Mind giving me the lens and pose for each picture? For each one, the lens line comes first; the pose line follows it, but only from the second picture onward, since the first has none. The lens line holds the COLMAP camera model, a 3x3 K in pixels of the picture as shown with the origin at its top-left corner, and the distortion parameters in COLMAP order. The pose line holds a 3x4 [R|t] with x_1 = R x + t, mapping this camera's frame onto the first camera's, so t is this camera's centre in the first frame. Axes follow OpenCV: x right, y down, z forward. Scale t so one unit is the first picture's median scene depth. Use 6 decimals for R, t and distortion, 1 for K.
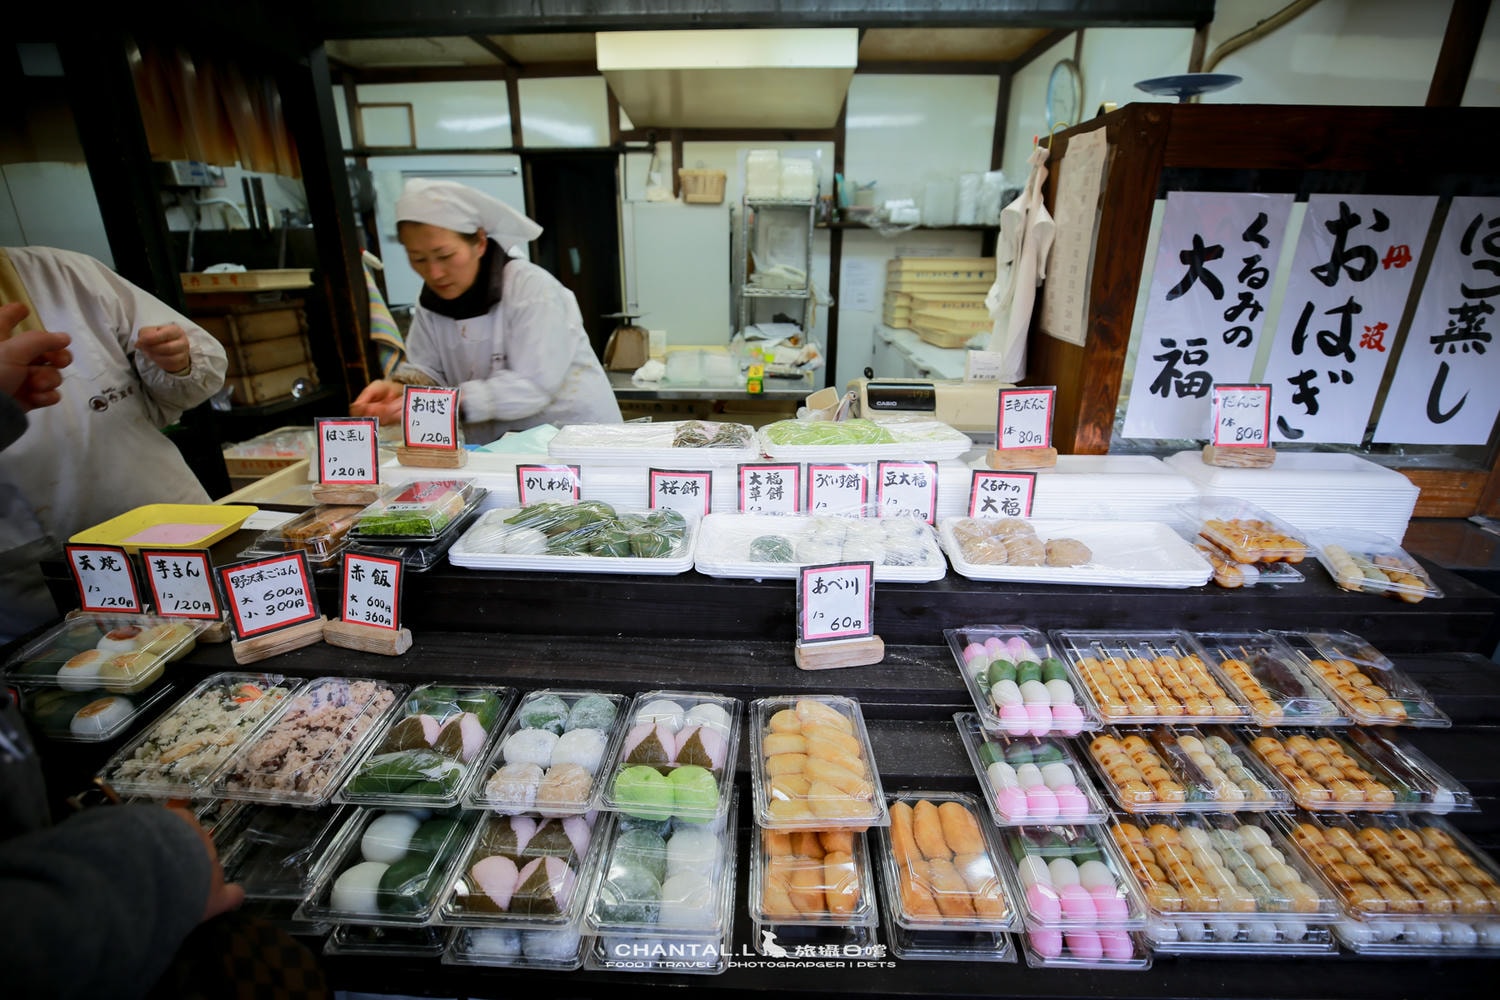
lens RADIAL K [[683.5, 0, 750.0], [0, 683.5, 500.0], [0, 0, 1]] dist [-0.052670, 0.013575]
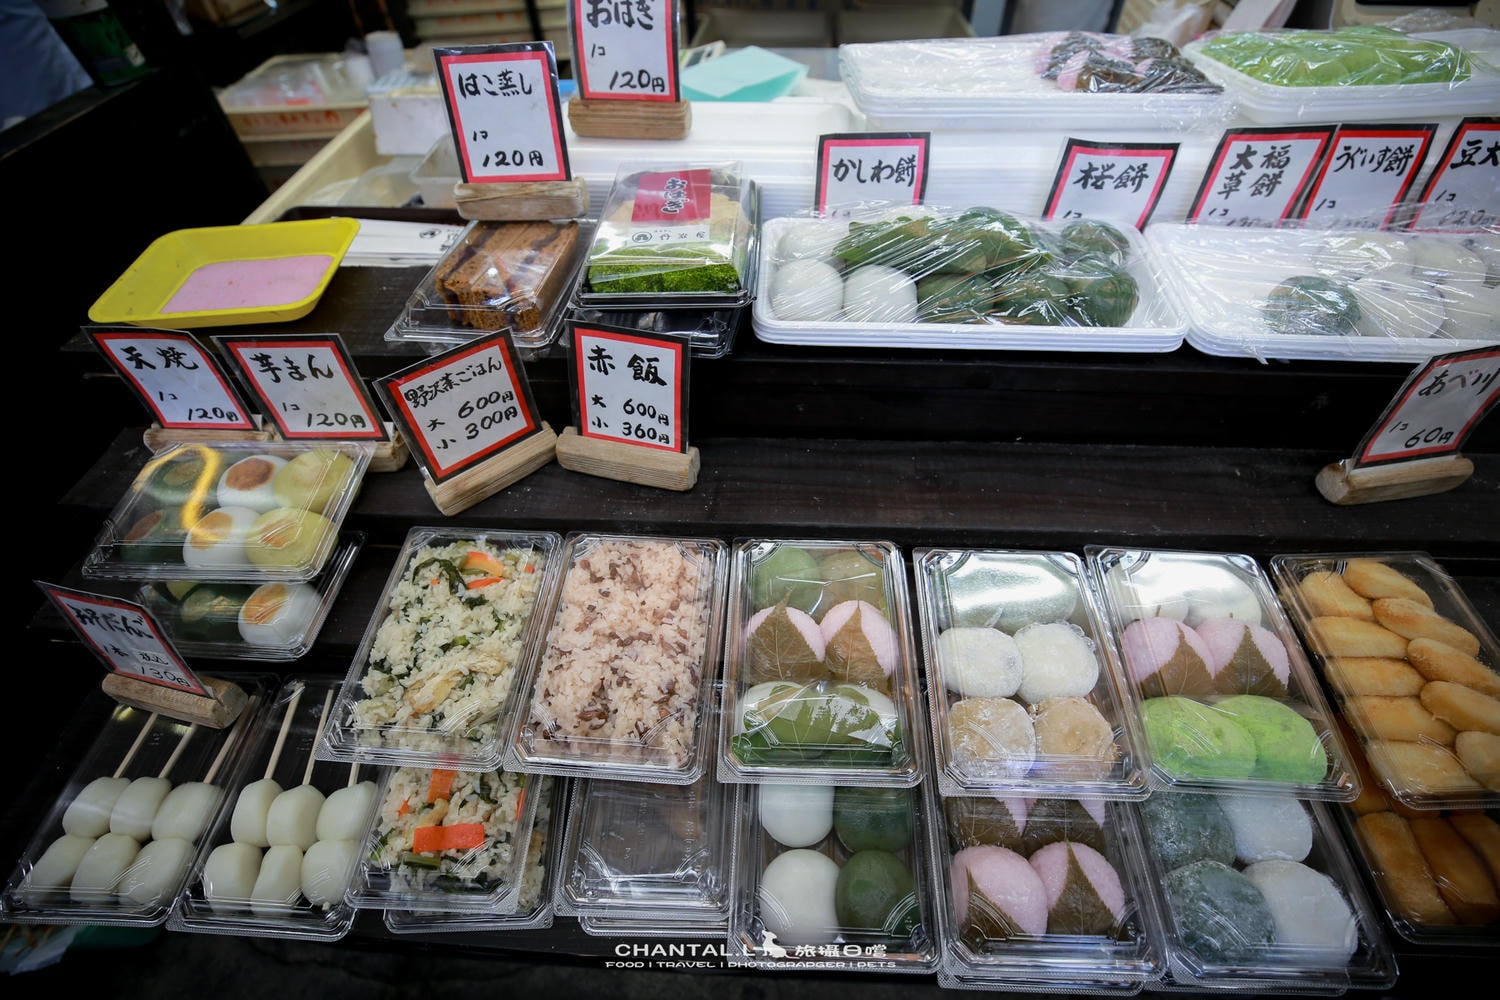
lens RADIAL K [[683.5, 0, 750.0], [0, 683.5, 500.0], [0, 0, 1]] dist [-0.052670, 0.013575]
pose [[0.999223, -0.008552, -0.038481, -0.444369], [0.026325, 0.871373, 0.489915, -0.073202], [0.029341, -0.490547, 0.870921, 0.443214]]
